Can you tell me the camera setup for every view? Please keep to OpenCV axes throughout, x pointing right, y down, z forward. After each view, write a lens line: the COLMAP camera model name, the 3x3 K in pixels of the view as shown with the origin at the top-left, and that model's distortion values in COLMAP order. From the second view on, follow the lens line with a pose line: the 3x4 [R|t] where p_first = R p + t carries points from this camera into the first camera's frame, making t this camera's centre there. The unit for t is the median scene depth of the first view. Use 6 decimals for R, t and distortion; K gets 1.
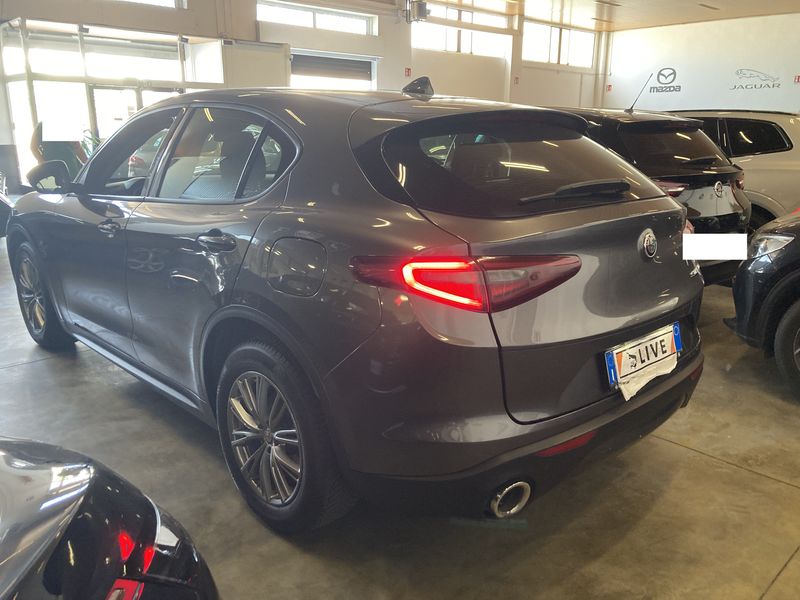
lens RADIAL K [[633.1, 0, 397.2], [0, 633.1, 302.9], [0, 0, 1]] dist [0.055366, -0.064917]
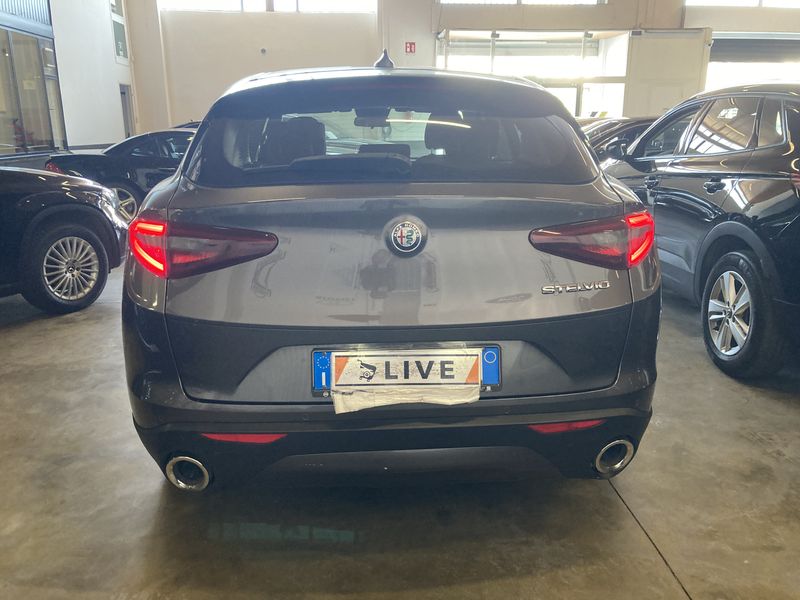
lens RADIAL K [[633.1, 0, 397.3], [0, 633.1, 294.3], [0, 0, 1]] dist [0.055366, -0.064917]
pose [[0.778463, 0.153339, -0.608673, 0.120038], [-0.158626, 0.986285, 0.045593, -0.007152], [0.607316, 0.061059, 0.792110, 0.048498]]
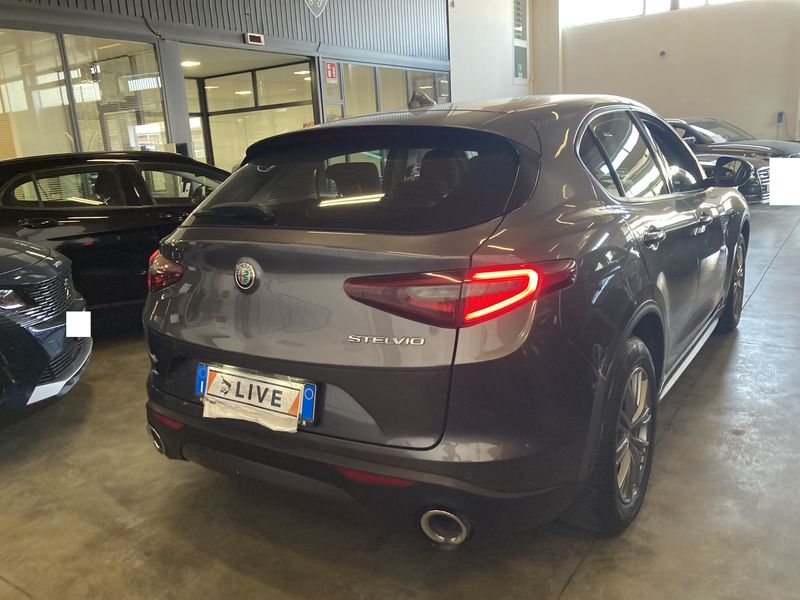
lens RADIAL K [[633.1, 0, 407.6], [0, 633.1, 303.0], [0, 0, 1]] dist [0.055366, -0.064917]
pose [[0.254801, 0.212107, -0.943444, 0.180701], [-0.196947, 0.966580, 0.164118, -0.033866], [0.946725, 0.143991, 0.288060, 0.130025]]
